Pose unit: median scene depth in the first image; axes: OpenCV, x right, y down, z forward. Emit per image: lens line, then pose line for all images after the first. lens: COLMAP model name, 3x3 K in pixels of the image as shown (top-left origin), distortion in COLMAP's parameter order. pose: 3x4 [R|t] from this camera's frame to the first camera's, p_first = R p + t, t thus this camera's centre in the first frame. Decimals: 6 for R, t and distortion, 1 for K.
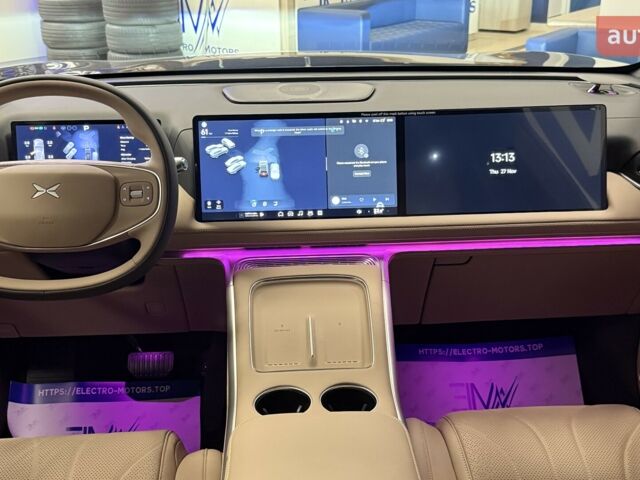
lens RADIAL K [[800.1, 0, 317.3], [0, 800.1, 241.4], [0, 0, 1]] dist [0.107549, 0.000000]
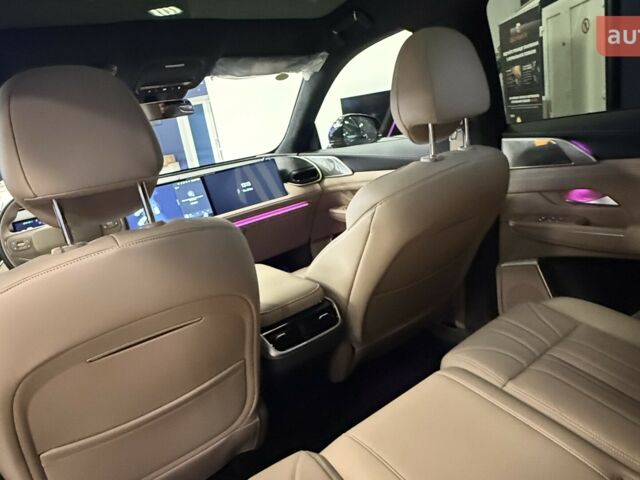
lens RADIAL K [[454.1, 0, 324.6], [0, 454.1, 241.5], [0, 0, 1]] dist [-0.001620, -0.006424]
pose [[0.818992, -0.272532, 0.504953, -0.330649], [0.348053, 0.935581, -0.059563, 0.231146], [-0.456192, 0.224532, 0.861089, -0.285670]]
